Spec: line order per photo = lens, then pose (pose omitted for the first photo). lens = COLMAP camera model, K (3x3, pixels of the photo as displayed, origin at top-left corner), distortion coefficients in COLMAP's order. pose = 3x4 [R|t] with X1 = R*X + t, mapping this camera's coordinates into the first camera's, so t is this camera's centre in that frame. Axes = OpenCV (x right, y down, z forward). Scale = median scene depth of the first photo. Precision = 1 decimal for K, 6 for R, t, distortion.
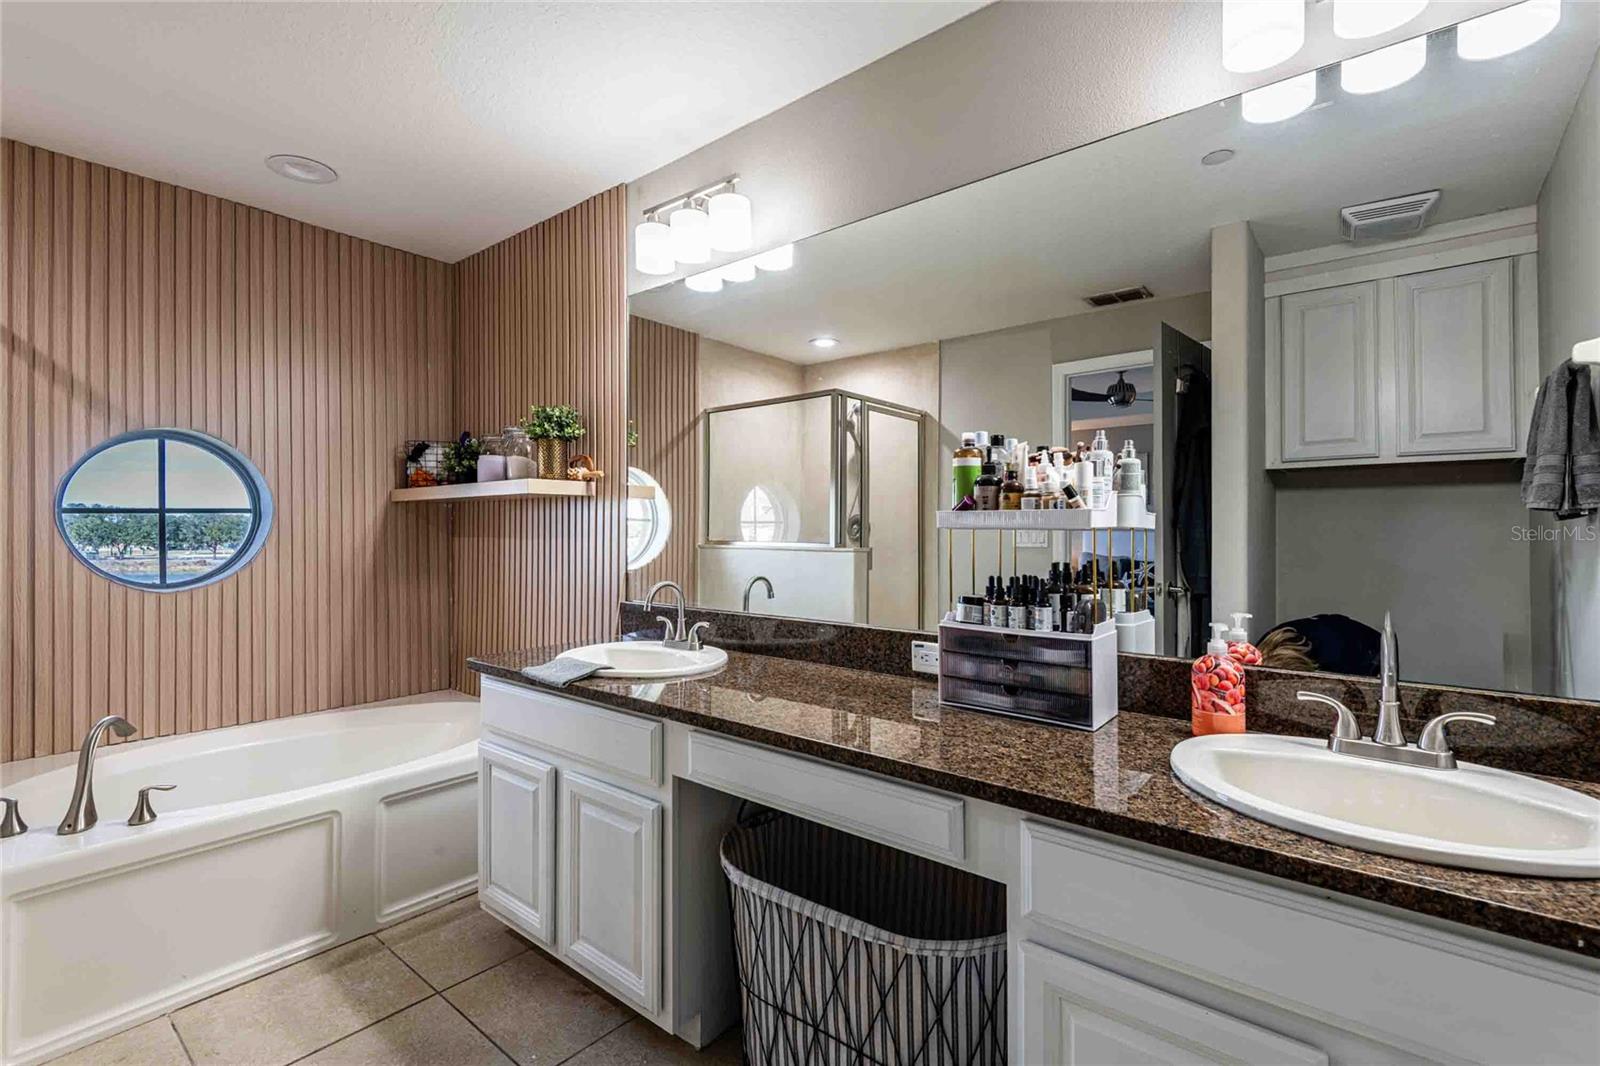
lens RADIAL K [[726.3, 0, 810.8], [0, 726.3, 522.3], [0, 0, 1]] dist [0.018713, -0.013207]
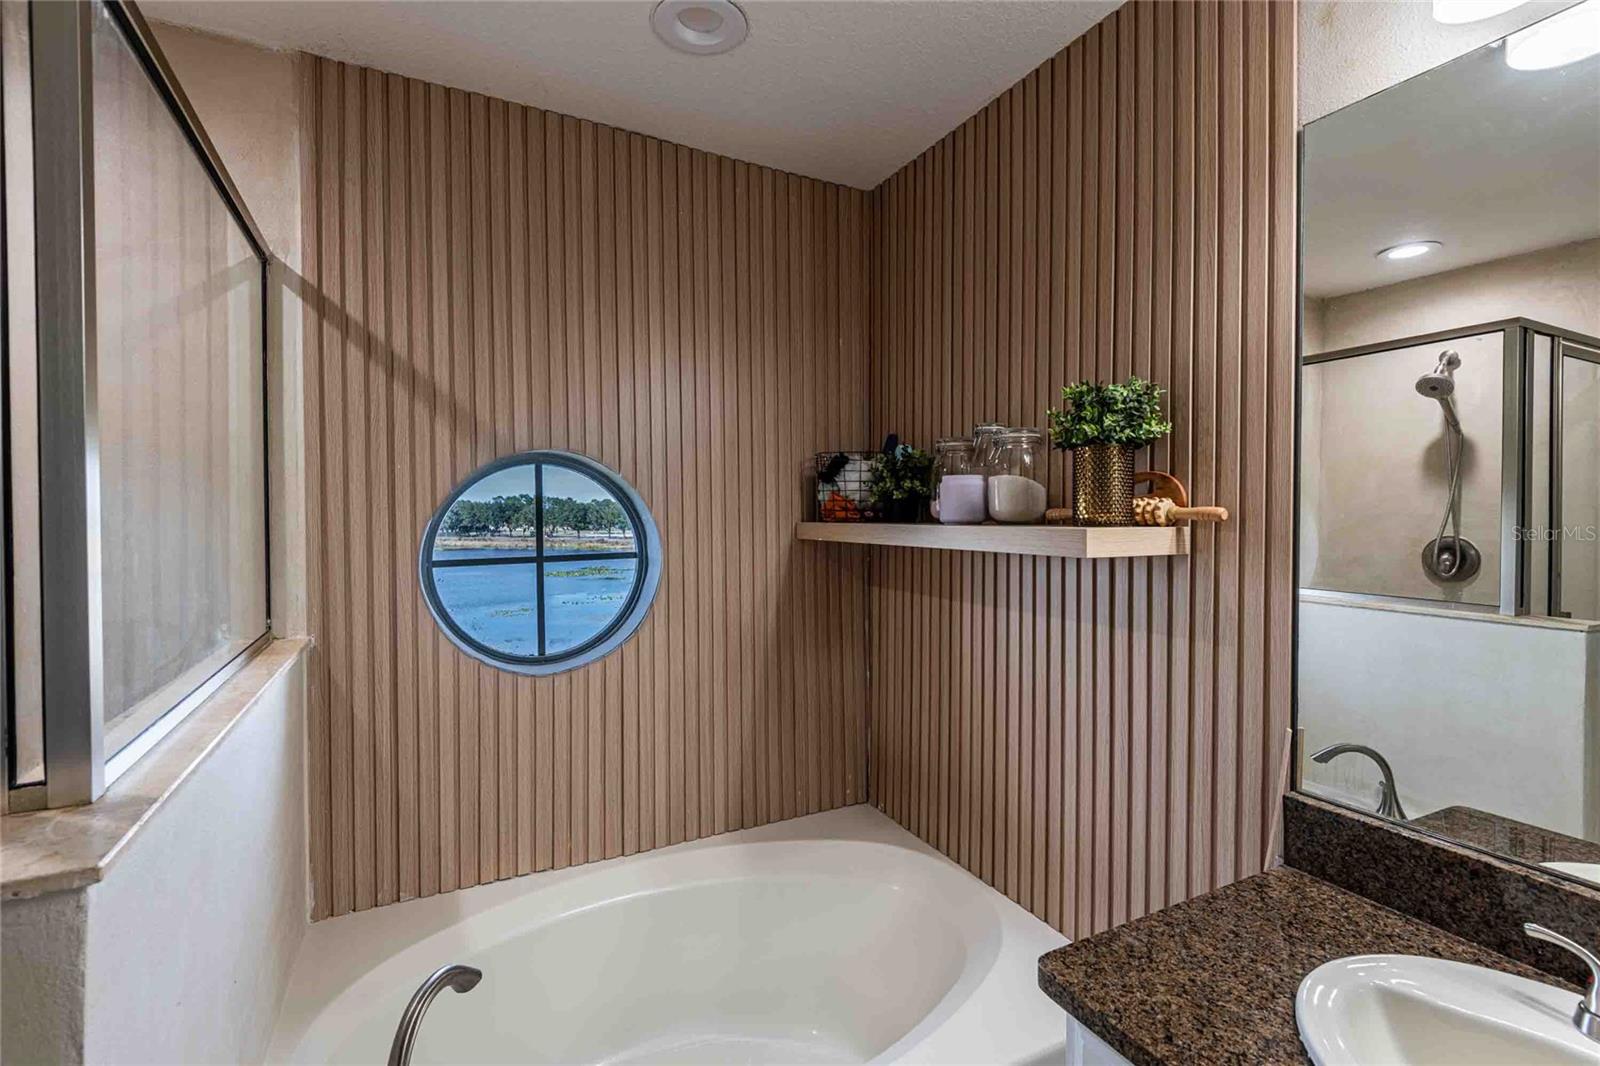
lens RADIAL K [[726.3, 0, 800.8], [0, 726.3, 522.0], [0, 0, 1]] dist [0.018713, -0.013207]
pose [[0.913298, 0.006895, -0.407233, -0.352632], [0.002836, 0.999725, 0.023286, -0.074691], [0.407282, -0.022422, 0.913027, 0.446221]]
